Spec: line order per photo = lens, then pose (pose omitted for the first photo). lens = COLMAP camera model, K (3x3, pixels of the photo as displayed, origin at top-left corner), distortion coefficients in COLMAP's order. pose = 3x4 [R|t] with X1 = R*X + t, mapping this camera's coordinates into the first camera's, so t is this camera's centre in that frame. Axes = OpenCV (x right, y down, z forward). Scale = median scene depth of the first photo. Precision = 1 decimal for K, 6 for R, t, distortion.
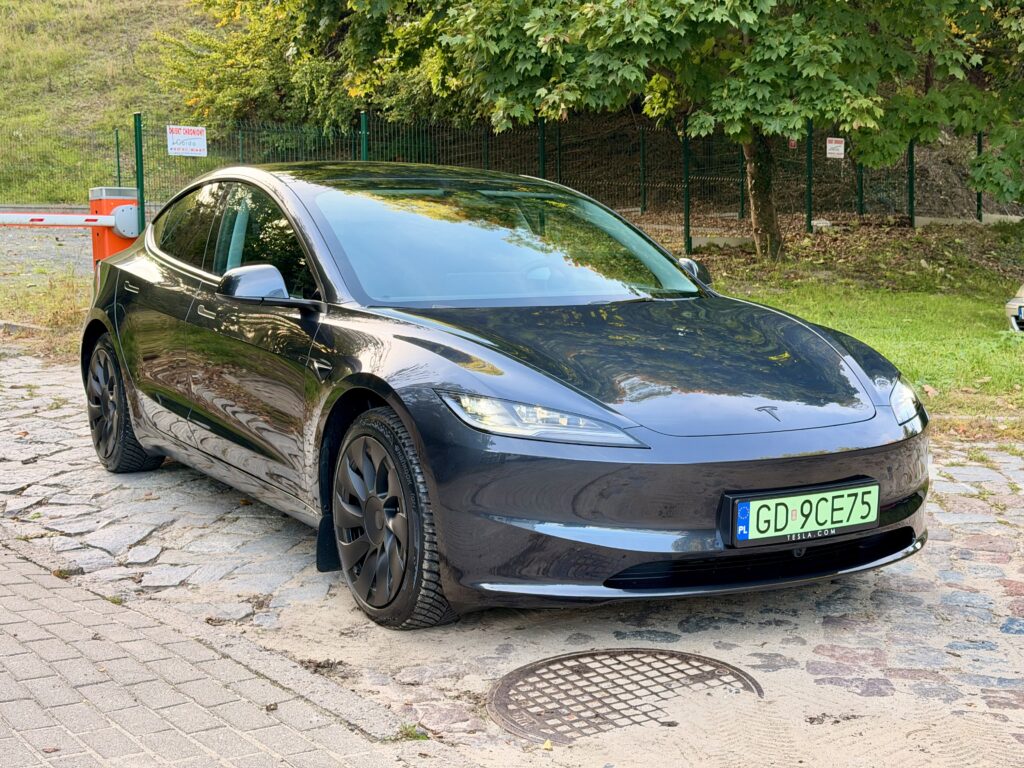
lens RADIAL K [[1420.0, 0, 511.1], [0, 1420.0, 433.3], [0, 0, 1]] dist [0.354953, -1.254520]
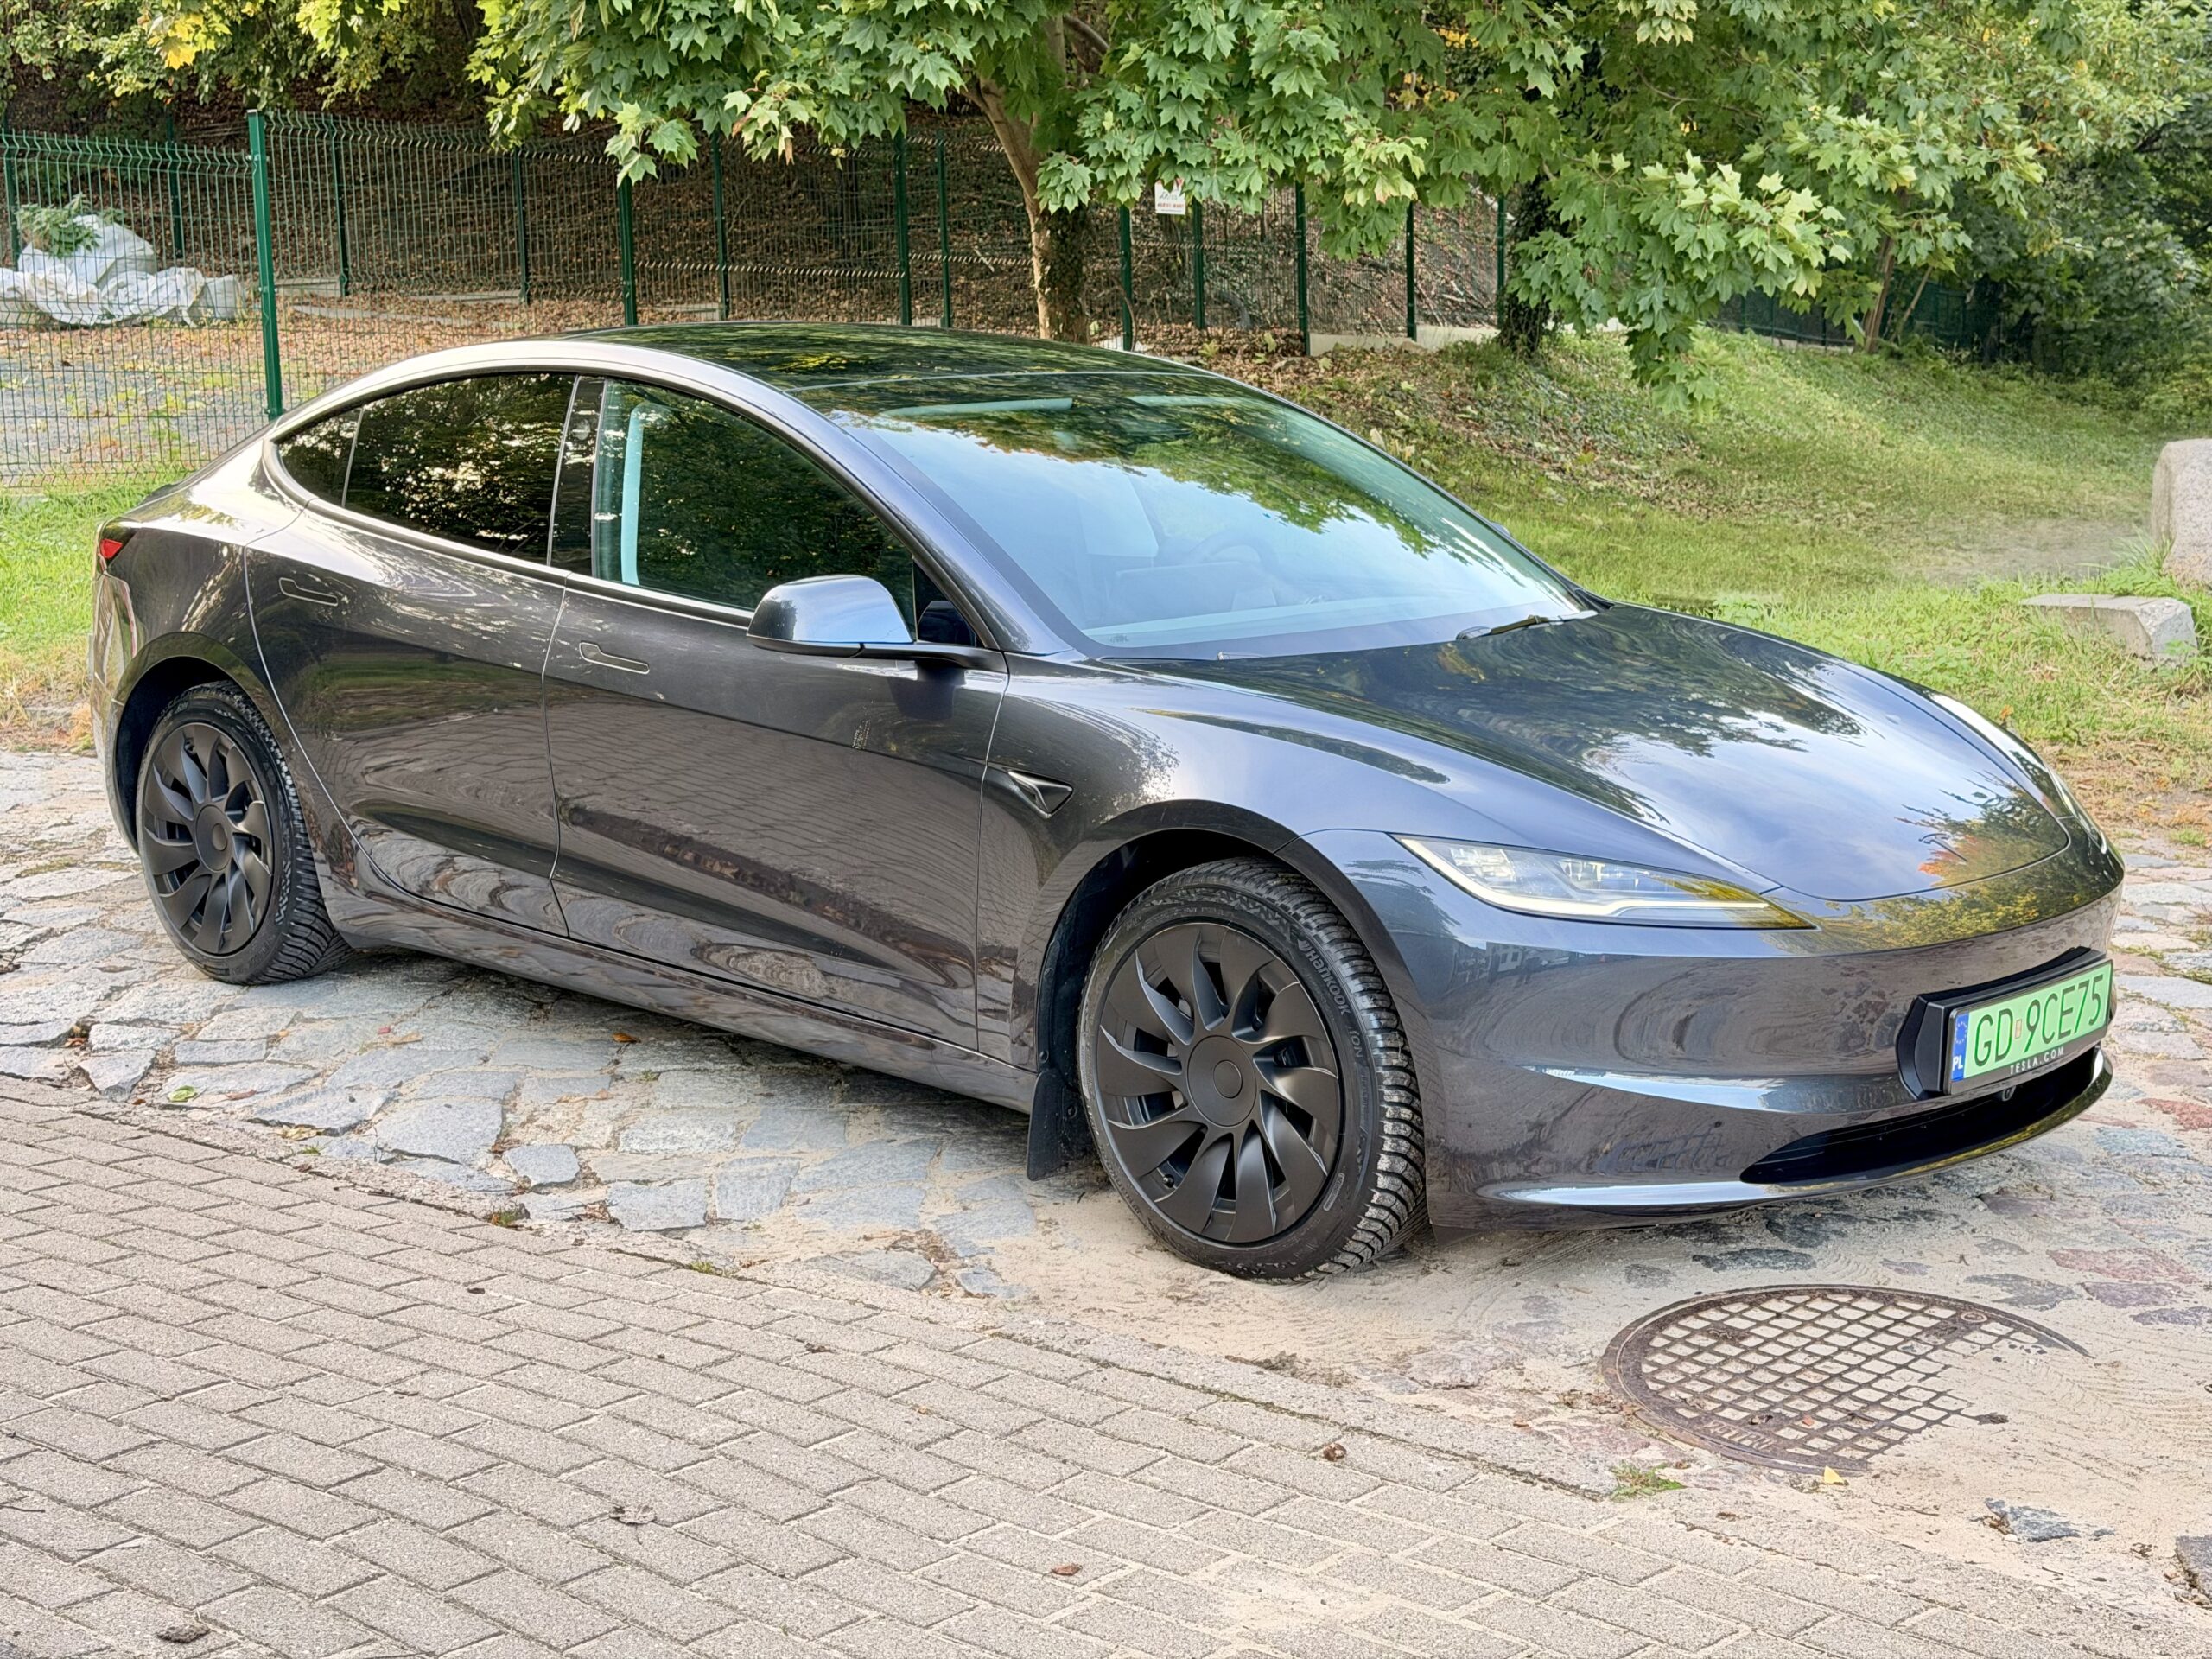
lens RADIAL K [[3108.6, 0, 1106.0], [0, 3108.6, 829.5], [0, 0, 1]] dist [0.153959, 0.021546]
pose [[0.959053, -0.046493, 0.279384, -0.483257], [0.039316, 0.998738, 0.031241, -0.073450], [-0.280484, -0.018978, 0.959671, -0.091826]]
